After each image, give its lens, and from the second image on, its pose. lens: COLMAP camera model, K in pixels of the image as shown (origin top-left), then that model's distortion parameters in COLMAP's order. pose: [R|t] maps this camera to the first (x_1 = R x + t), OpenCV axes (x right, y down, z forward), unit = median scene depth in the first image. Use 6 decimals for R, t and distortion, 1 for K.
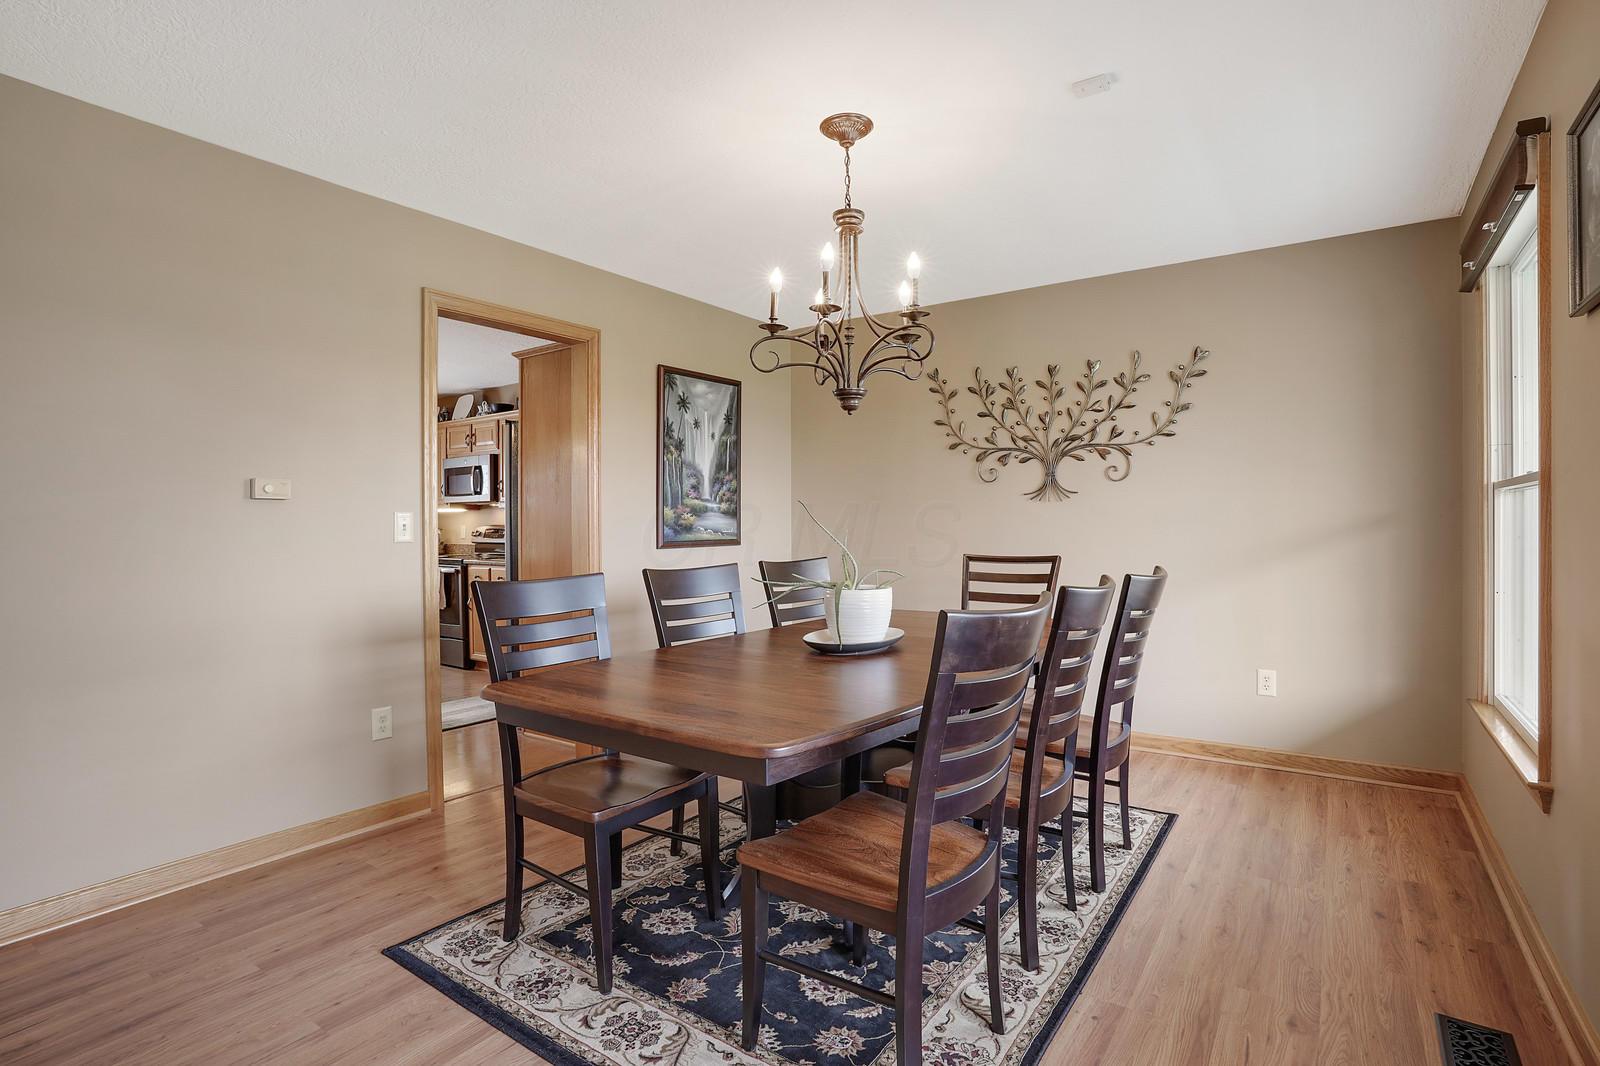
lens RADIAL K [[786.6, 0, 795.4], [0, 786.6, 533.3], [0, 0, 1]] dist [-0.053552, 0.018049]
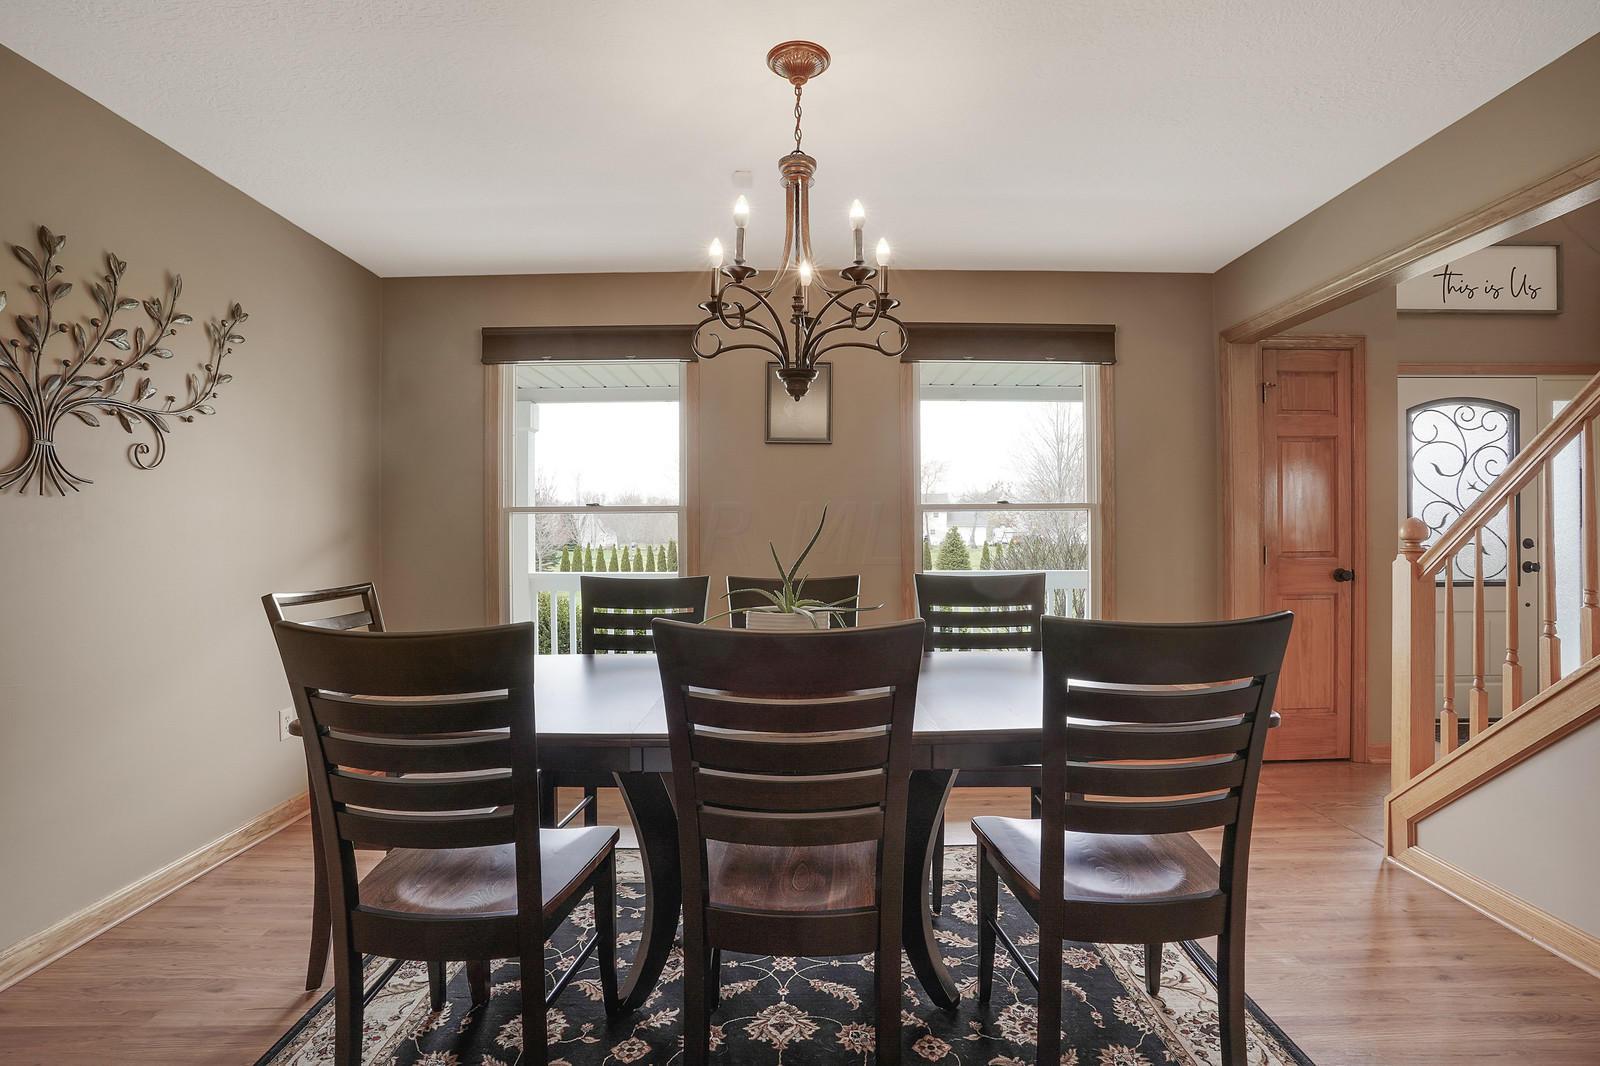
lens RADIAL K [[786.6, 0, 790.4], [0, 786.6, 544.1], [0, 0, 1]] dist [-0.053552, 0.018049]
pose [[-0.579878, -0.001821, 0.814701, -0.377271], [0.018373, 0.999714, 0.015312, -0.007382], [-0.814496, 0.023848, -0.579678, 0.935010]]
